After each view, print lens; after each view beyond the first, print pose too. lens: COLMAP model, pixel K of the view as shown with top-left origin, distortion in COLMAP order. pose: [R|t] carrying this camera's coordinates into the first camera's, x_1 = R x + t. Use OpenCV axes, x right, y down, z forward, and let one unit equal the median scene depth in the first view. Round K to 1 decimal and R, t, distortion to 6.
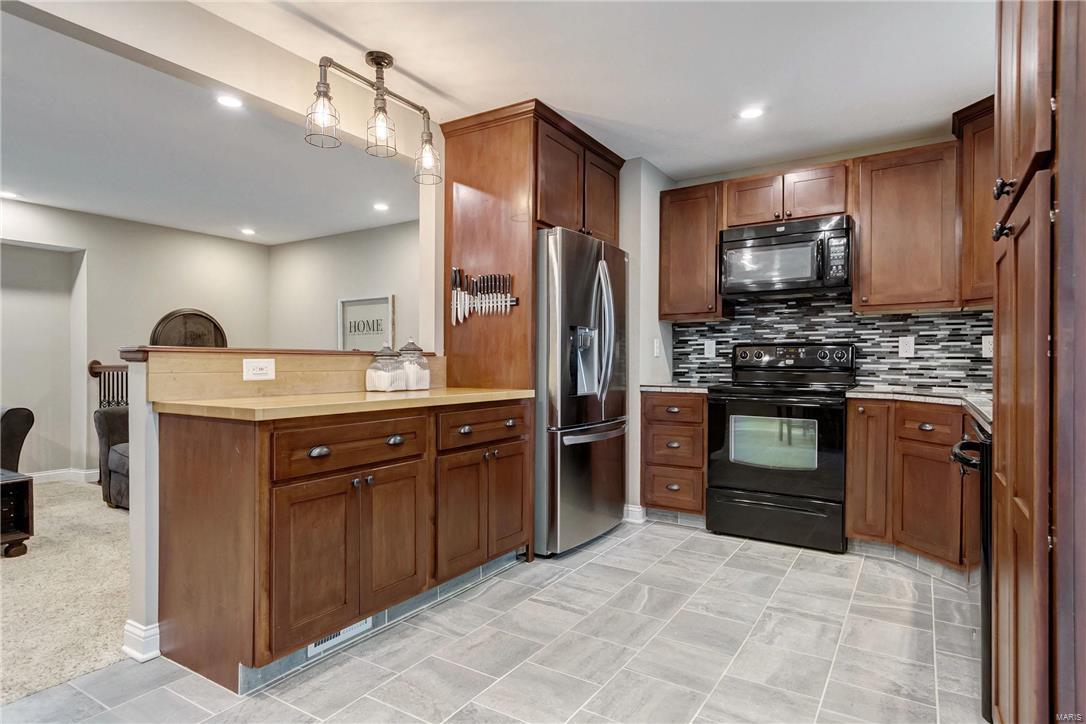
lens RADIAL K [[603.4, 0, 549.7], [0, 603.4, 366.0], [0, 0, 1]] dist [0.028710, -0.007752]
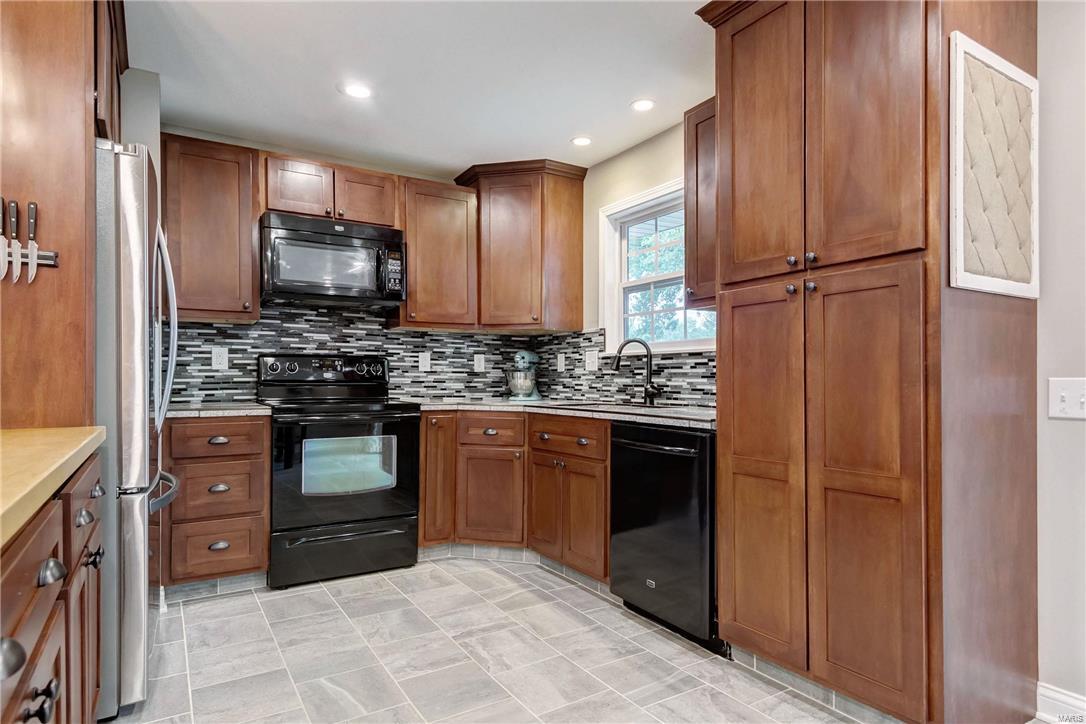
lens RADIAL K [[603.4, 0, 542.4], [0, 603.4, 379.5], [0, 0, 1]] dist [0.028710, -0.007752]
pose [[0.434669, -0.005058, 0.900576, -0.331861], [0.003962, 0.999985, 0.003704, -0.003118], [-0.900582, 0.001958, 0.434682, 0.369733]]
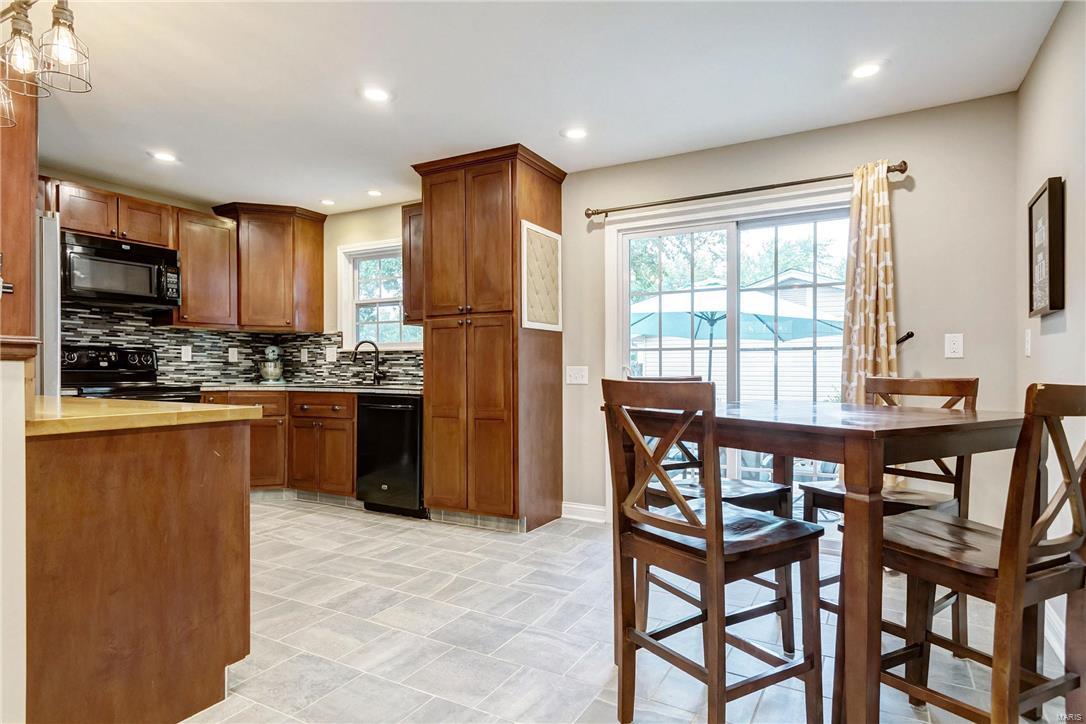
lens RADIAL K [[603.4, 0, 545.3], [0, 603.4, 369.4], [0, 0, 1]] dist [0.028710, -0.007752]
pose [[-0.051698, -0.002645, 0.998659, -0.882870], [0.001858, 0.999995, 0.002745, 0.001769], [-0.998661, 0.001998, -0.051693, 0.303513]]
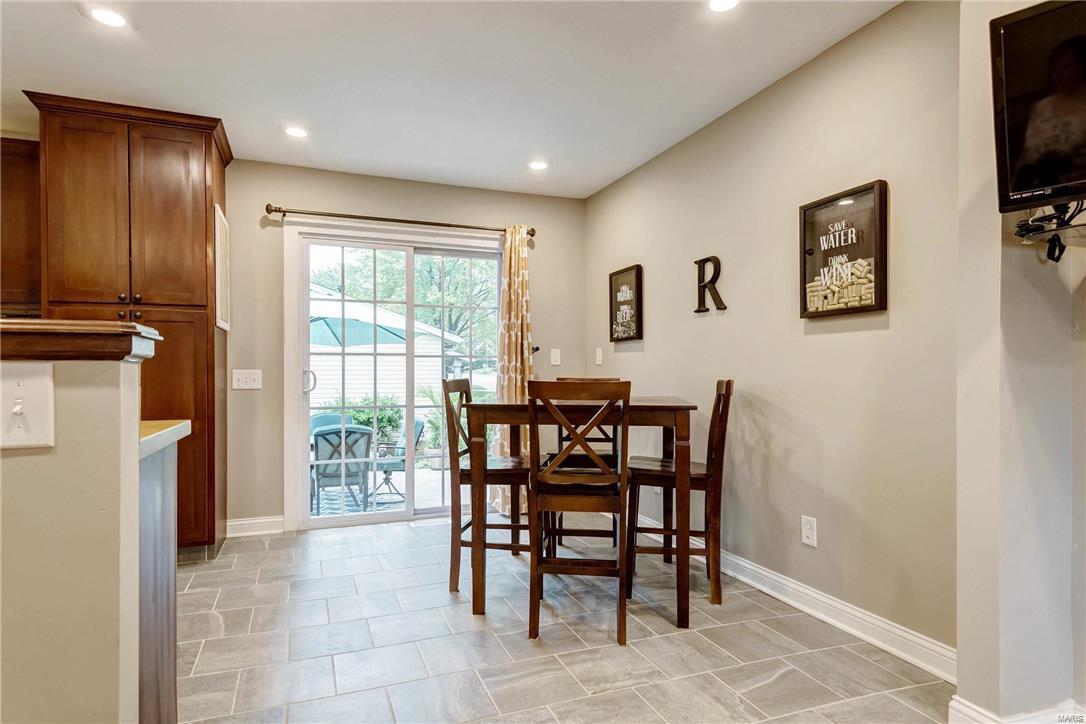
lens RADIAL K [[603.4, 0, 543.2], [0, 603.4, 367.2], [0, 0, 1]] dist [0.028710, -0.007752]
pose [[-0.806015, 0.003684, 0.591884, -0.782315], [0.000388, 0.999984, -0.005696, 0.001039], [-0.591895, -0.004362, -0.806003, 0.777819]]
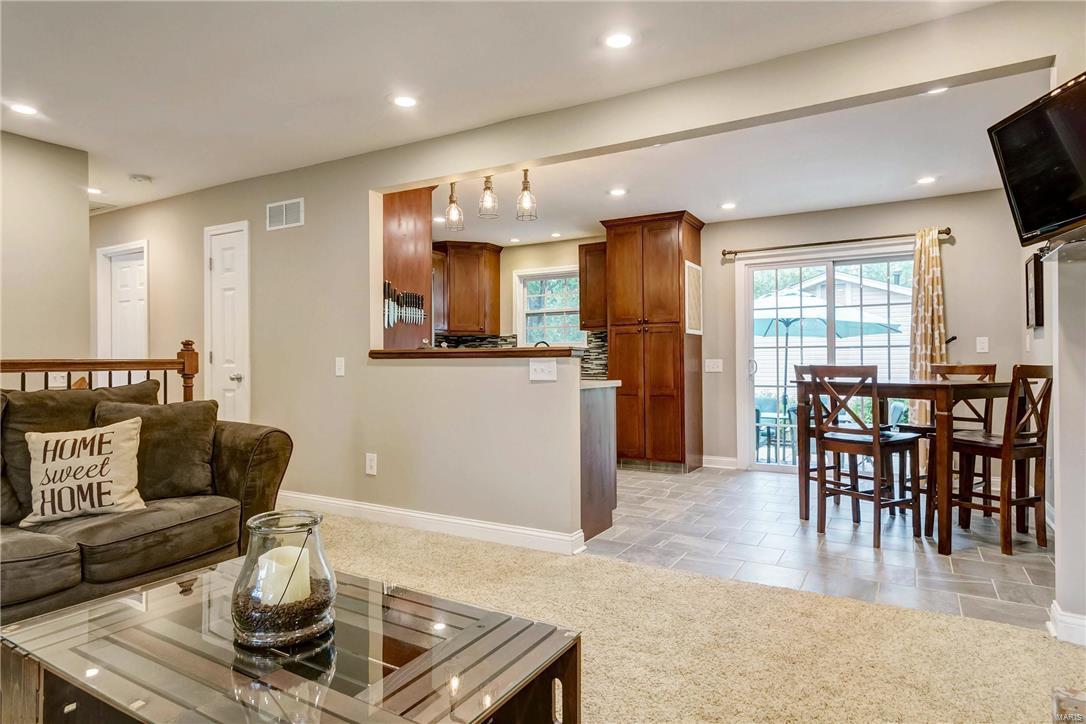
lens RADIAL K [[634.1, 0, 534.0], [0, 634.1, 357.6], [0, 0, 1]] dist [0.004905, 0.002237]
pose [[-0.027119, 0.008442, 0.999597, -1.484724], [0.006499, 0.999945, -0.008269, 0.005266], [-0.999611, 0.006273, -0.027172, 0.752866]]
